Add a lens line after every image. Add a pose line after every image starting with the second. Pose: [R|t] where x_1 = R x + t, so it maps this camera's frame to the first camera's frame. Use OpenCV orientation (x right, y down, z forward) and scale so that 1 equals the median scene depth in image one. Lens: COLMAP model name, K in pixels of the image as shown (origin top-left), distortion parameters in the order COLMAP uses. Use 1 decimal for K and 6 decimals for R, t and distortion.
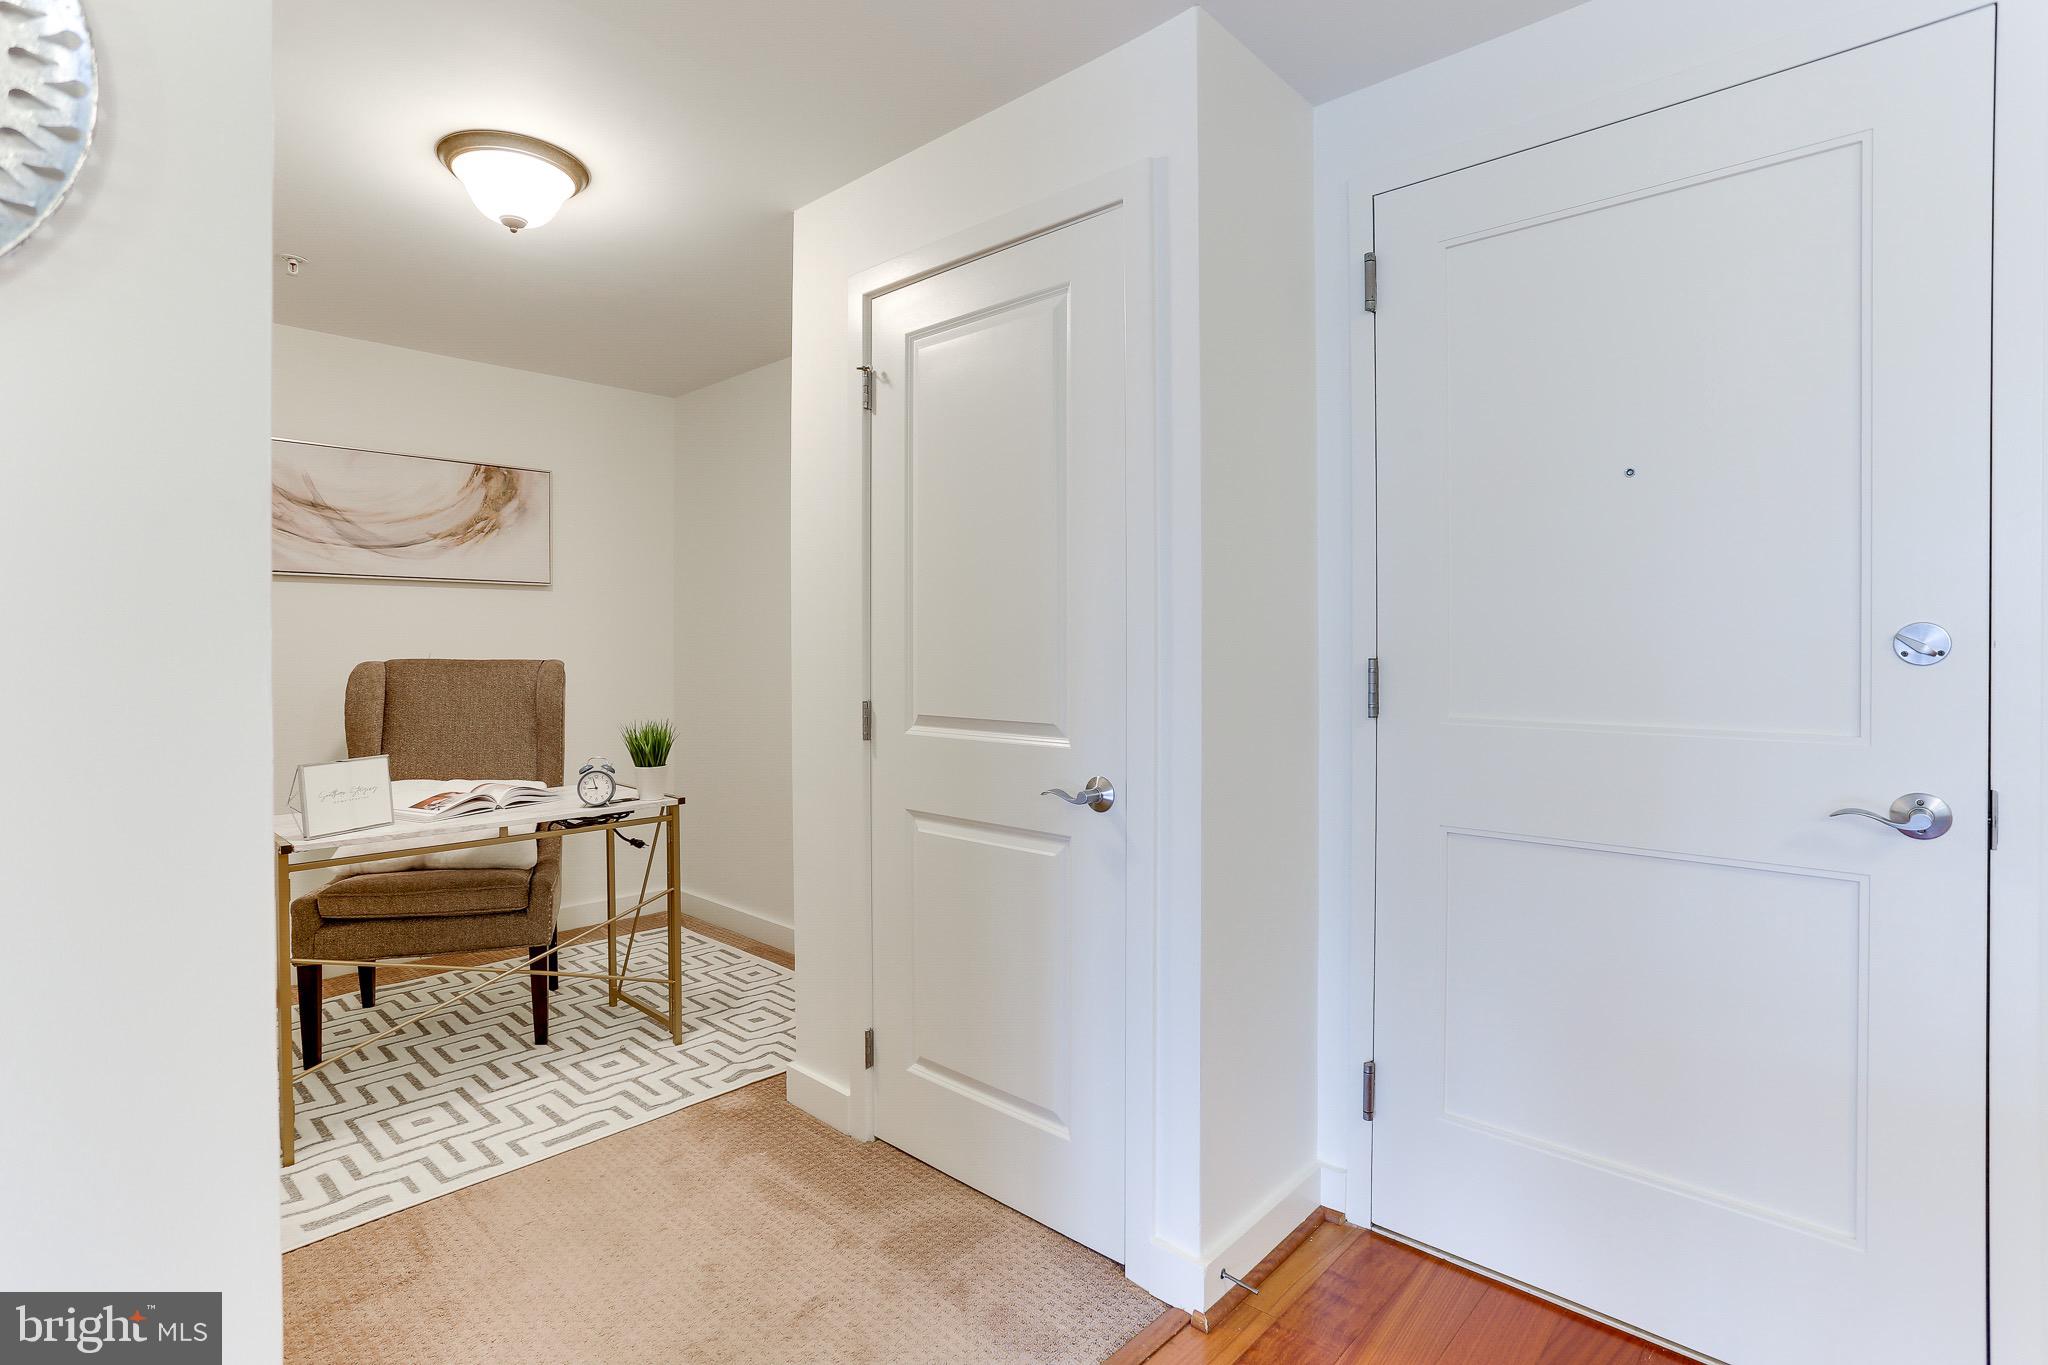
lens RADIAL K [[981.7, 0, 1021.7], [0, 981.7, 674.2], [0, 0, 1]] dist [-0.051989, 0.028063]
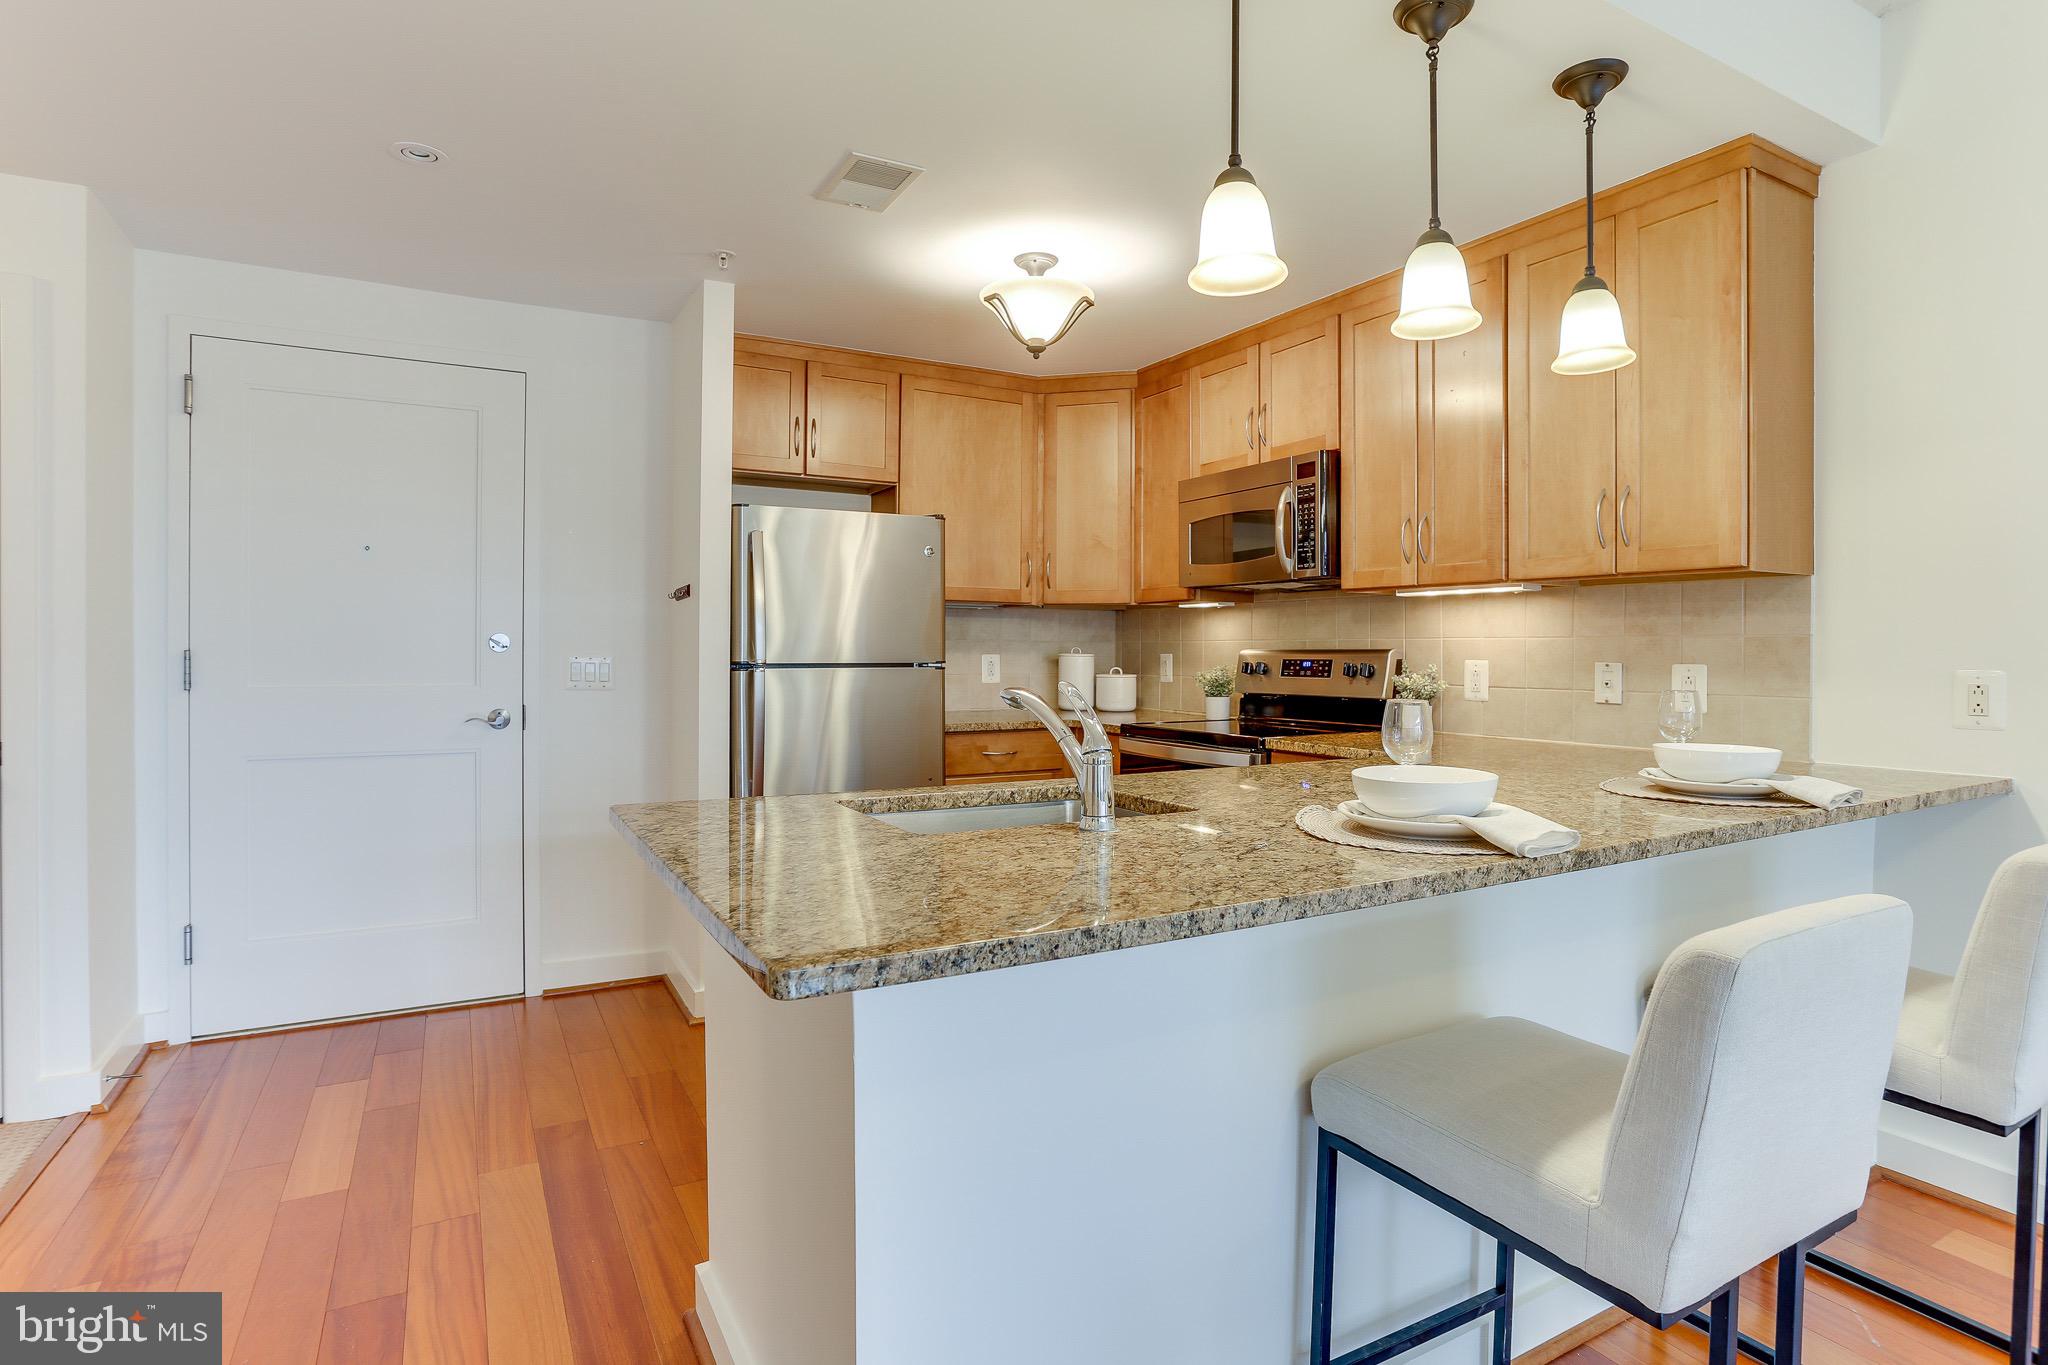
lens RADIAL K [[1043.3, 0, 1034.5], [0, 1043.3, 643.3], [0, 0, 1]] dist [-0.011870, -0.000082]
pose [[0.308864, 0.006898, 0.951081, -0.803748], [0.011357, 0.999876, -0.010940, 0.008141], [-0.951039, 0.014180, 0.308747, -0.767731]]
